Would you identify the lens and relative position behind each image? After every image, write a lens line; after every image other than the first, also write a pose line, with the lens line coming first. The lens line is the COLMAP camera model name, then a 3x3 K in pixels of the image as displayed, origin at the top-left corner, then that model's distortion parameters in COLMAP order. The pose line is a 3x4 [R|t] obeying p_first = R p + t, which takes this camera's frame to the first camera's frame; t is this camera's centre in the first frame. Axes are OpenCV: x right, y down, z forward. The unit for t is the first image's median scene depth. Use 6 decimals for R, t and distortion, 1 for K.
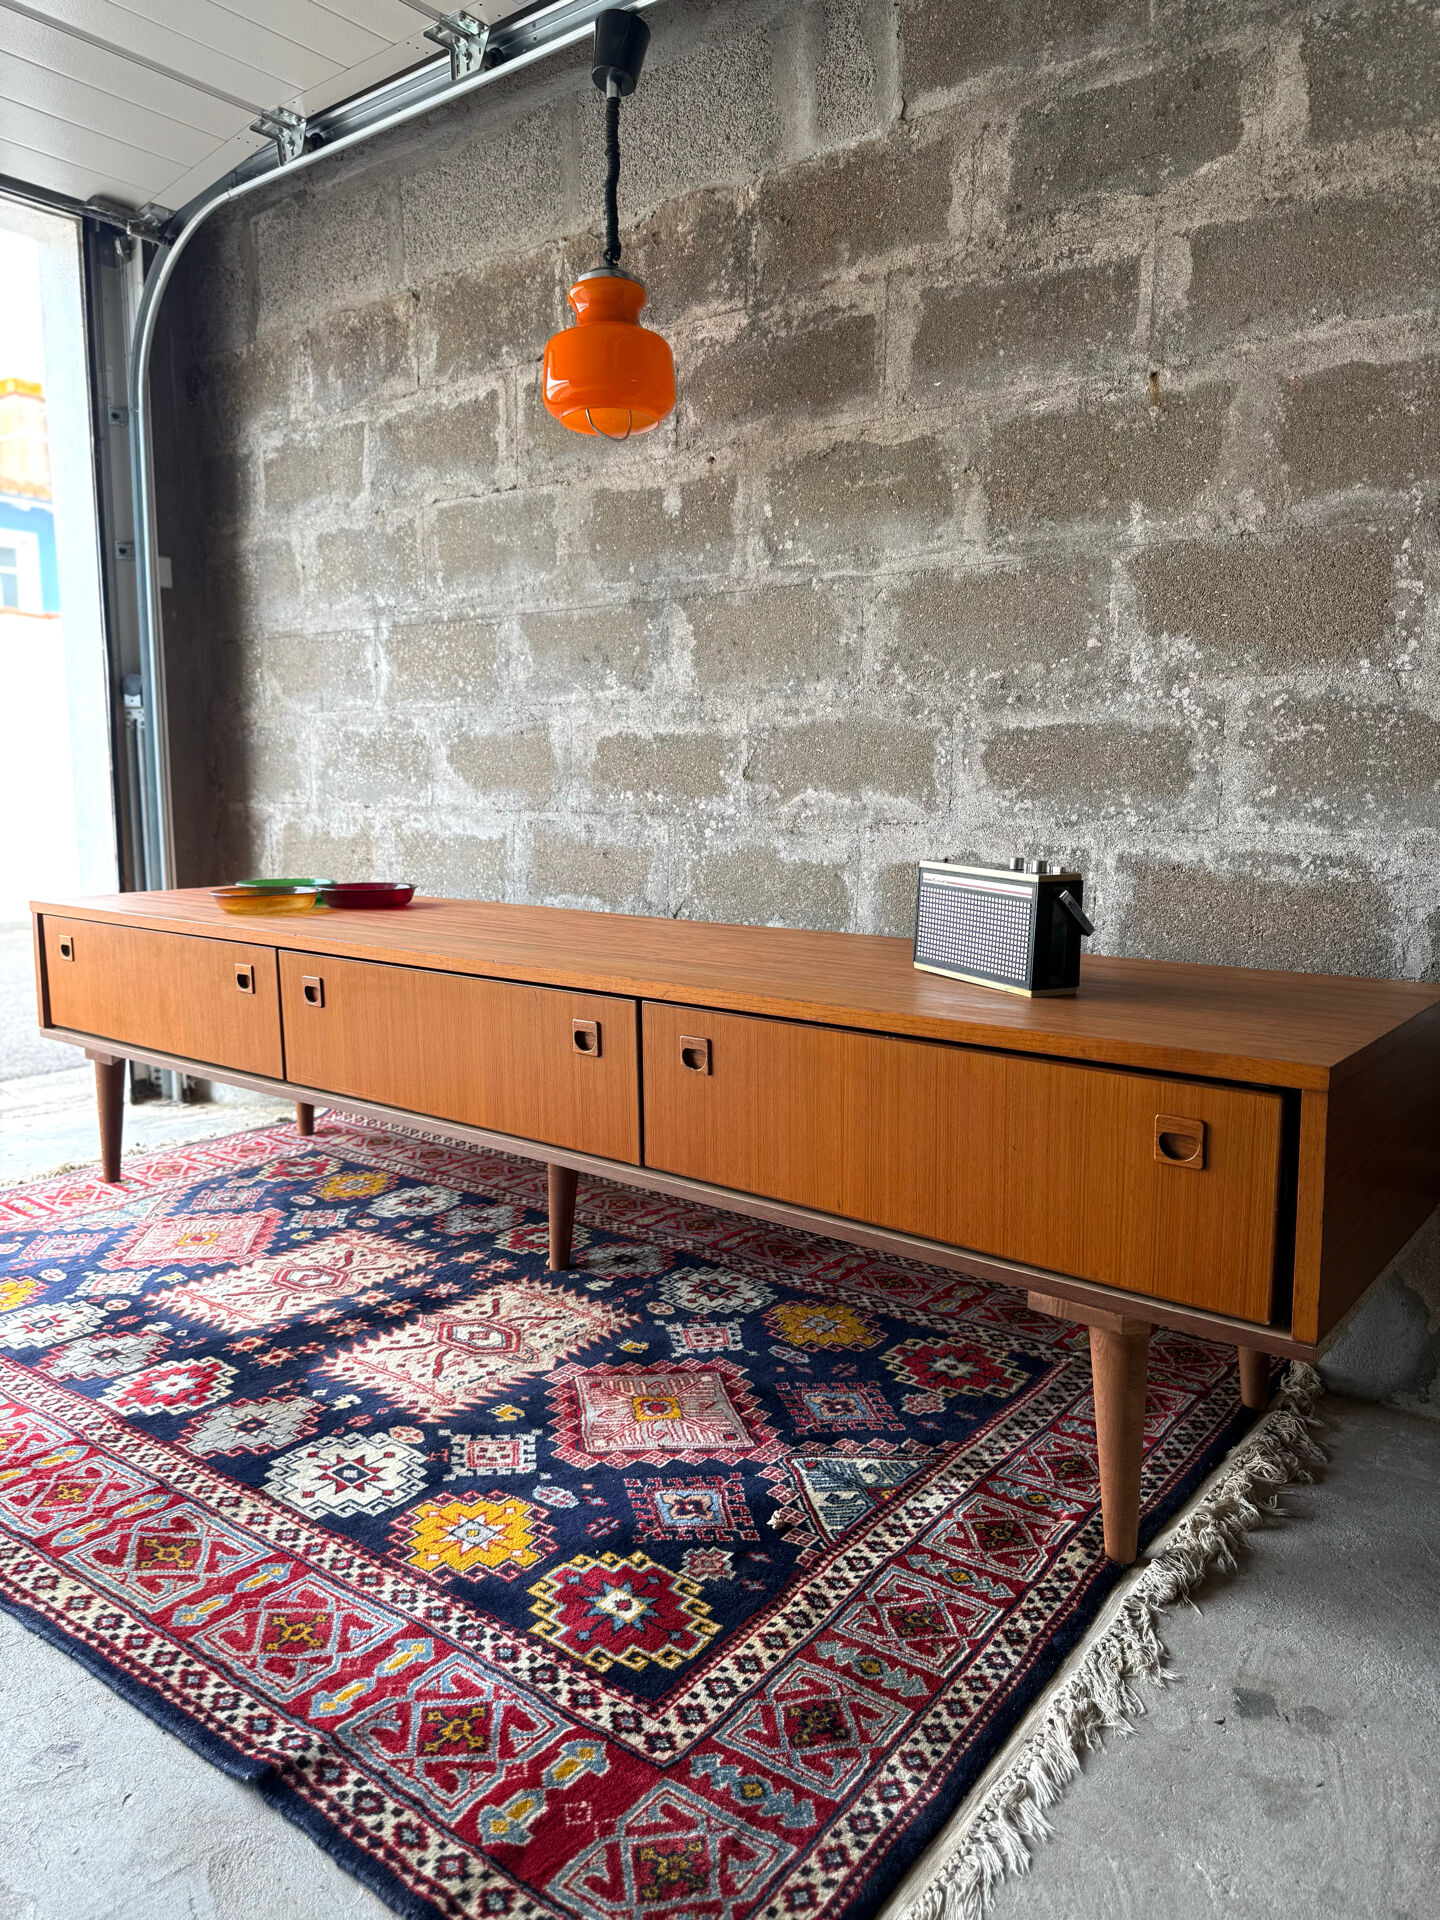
lens RADIAL K [[1338.2, 0, 716.3], [0, 1338.2, 963.8], [0, 0, 1]] dist [0.178629, -0.380270]
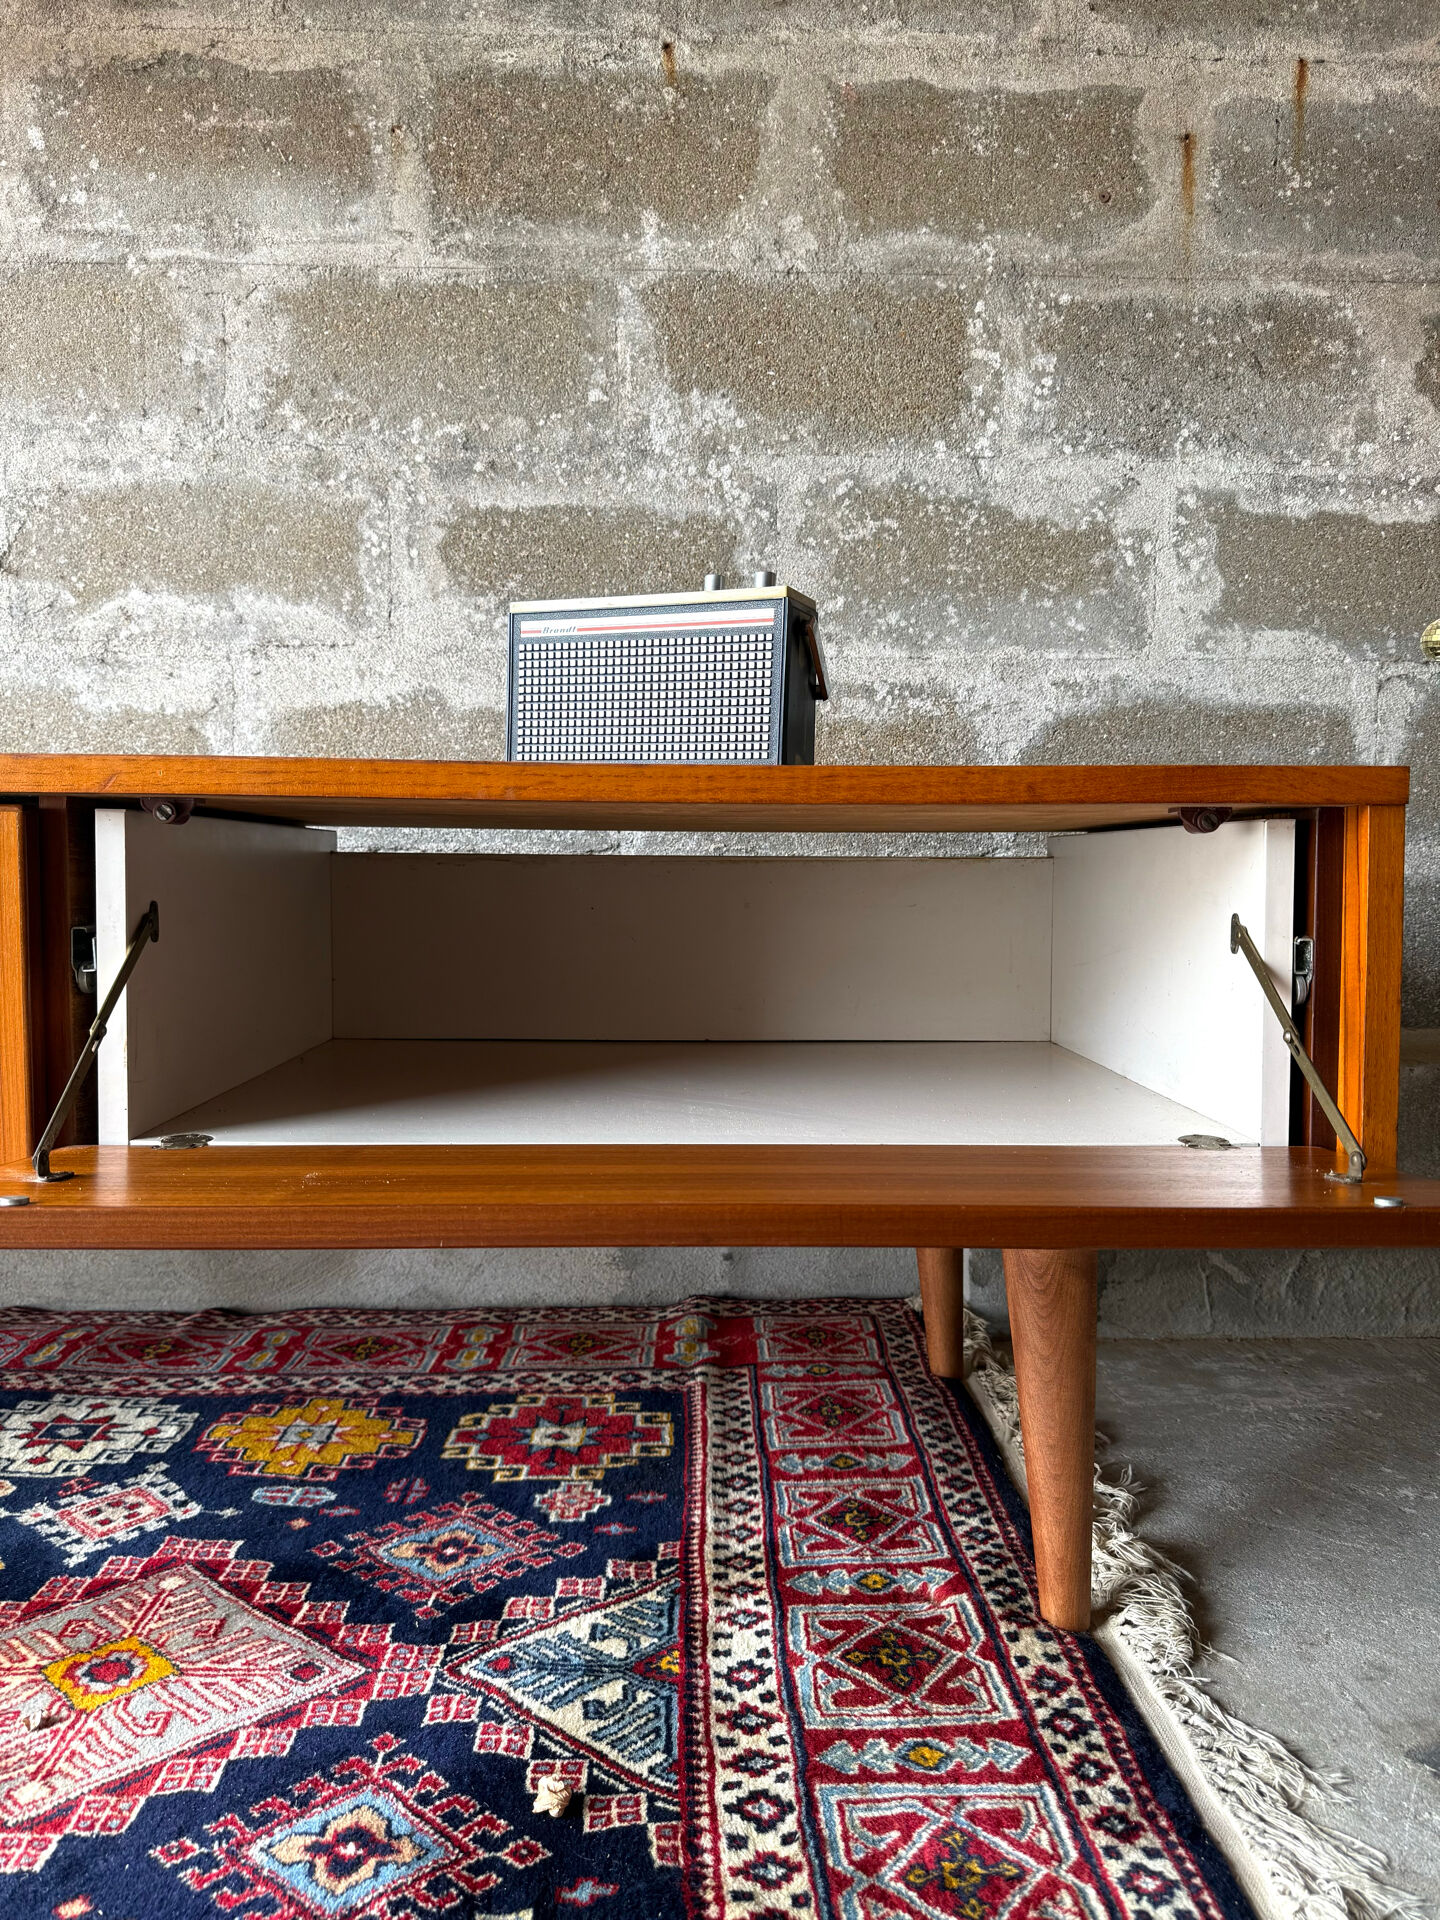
lens RADIAL K [[1369.8, 0, 716.3], [0, 1369.8, 964.4], [0, 0, 1]] dist [0.004468, -0.011595]
pose [[0.772313, -0.038286, 0.634088, -0.150150], [0.082557, 0.995766, -0.040429, 0.102211], [-0.629855, 0.083572, 0.772204, 0.412893]]
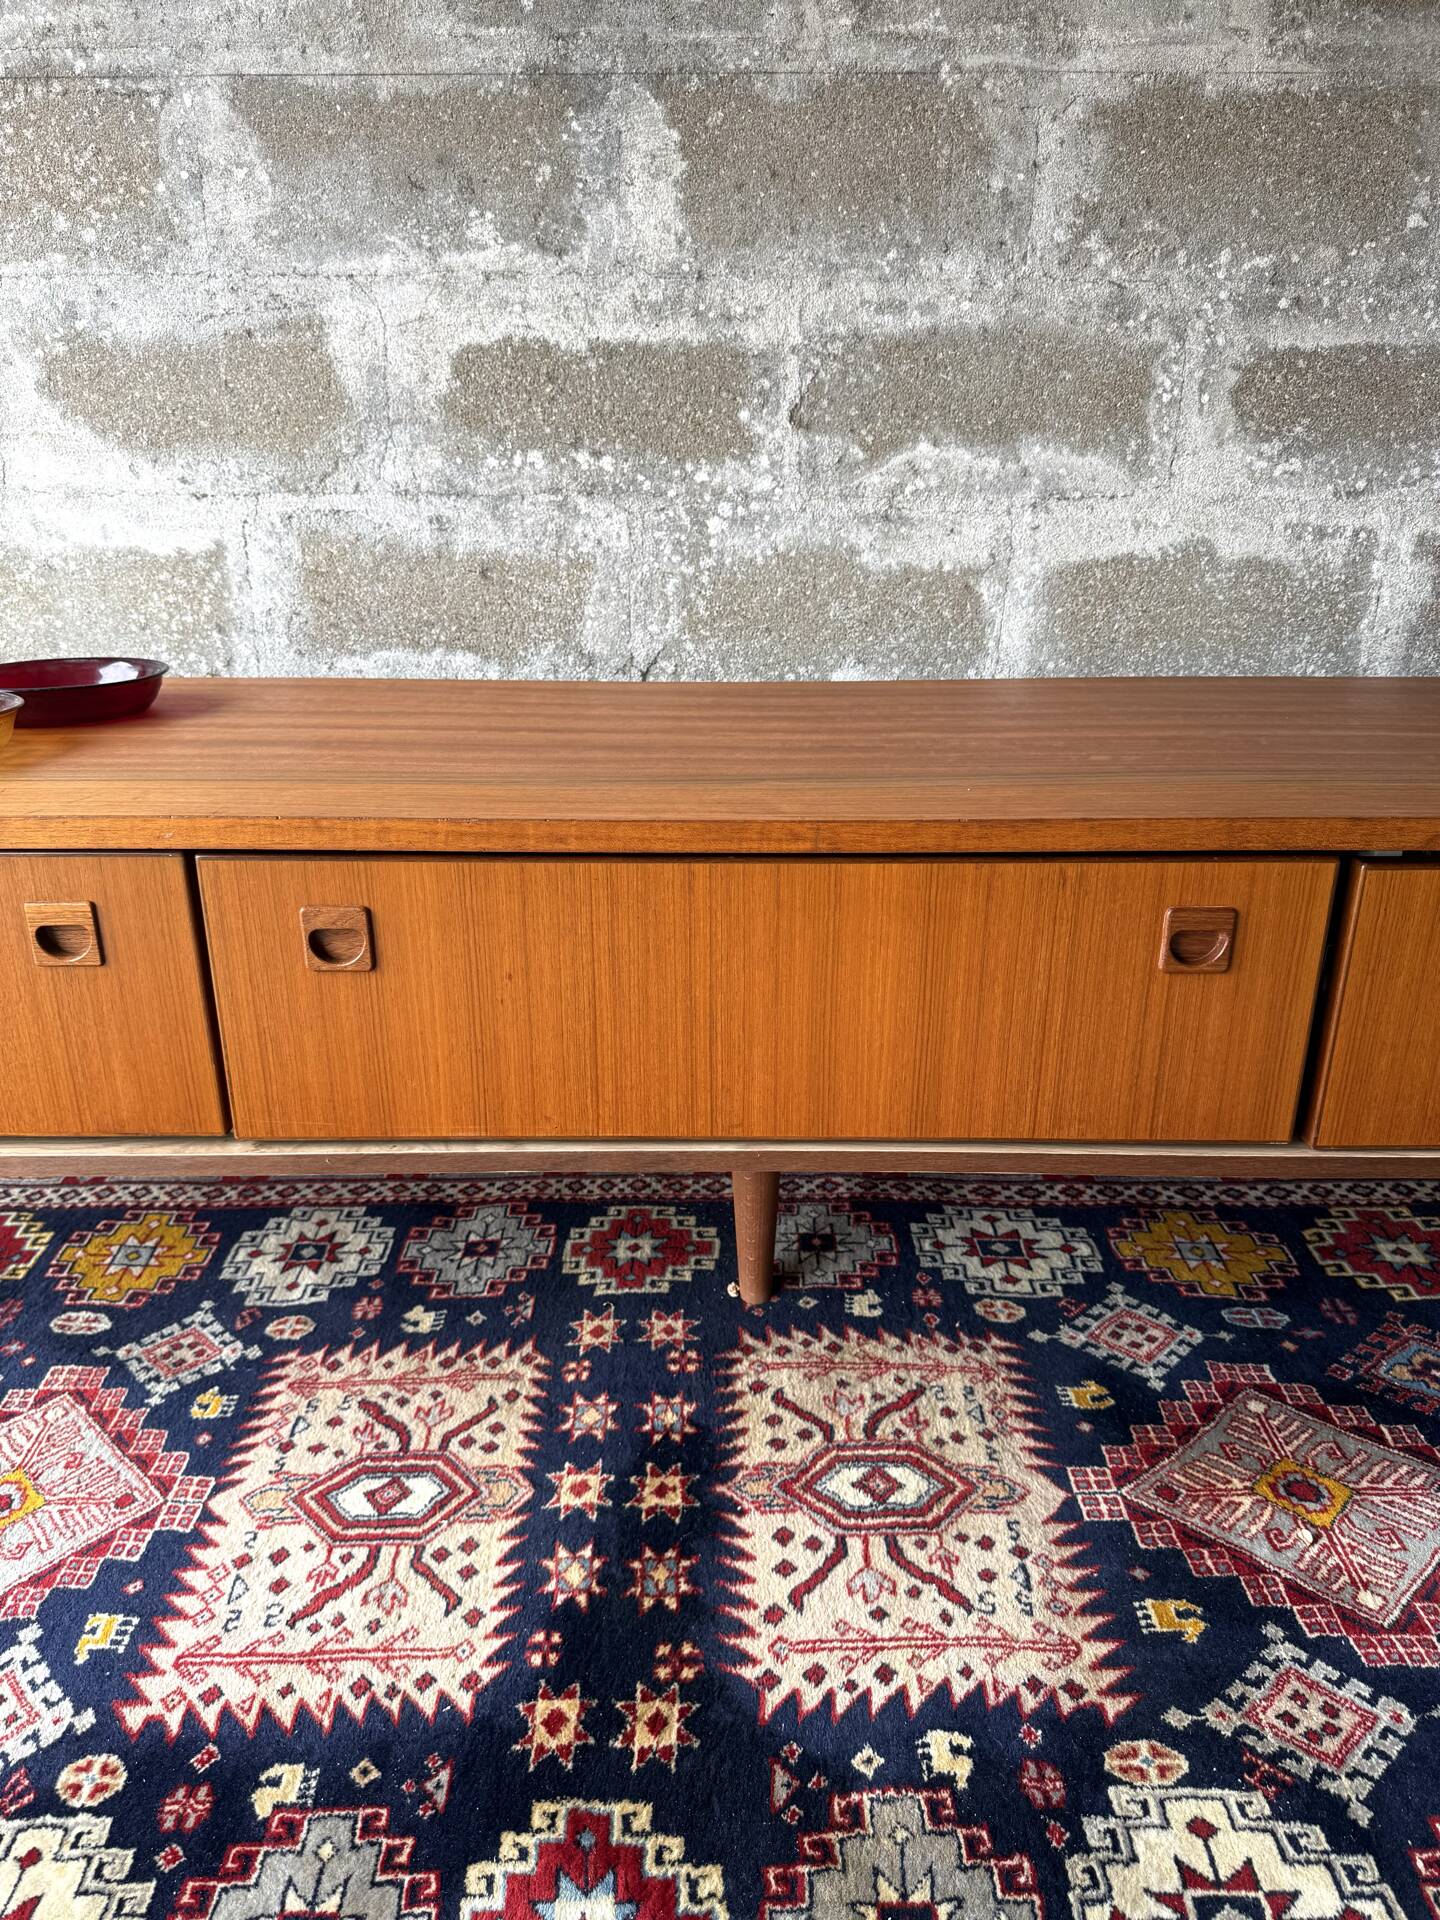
lens RADIAL K [[1369.8, 0, 716.3], [0, 1369.8, 964.4], [0, 0, 1]] dist [0.004468, -0.011595]
pose [[0.782568, -0.224152, 0.580812, -0.489174], [0.088634, 0.963545, 0.252437, -0.077011], [-0.616223, -0.146070, 0.773907, 0.617377]]
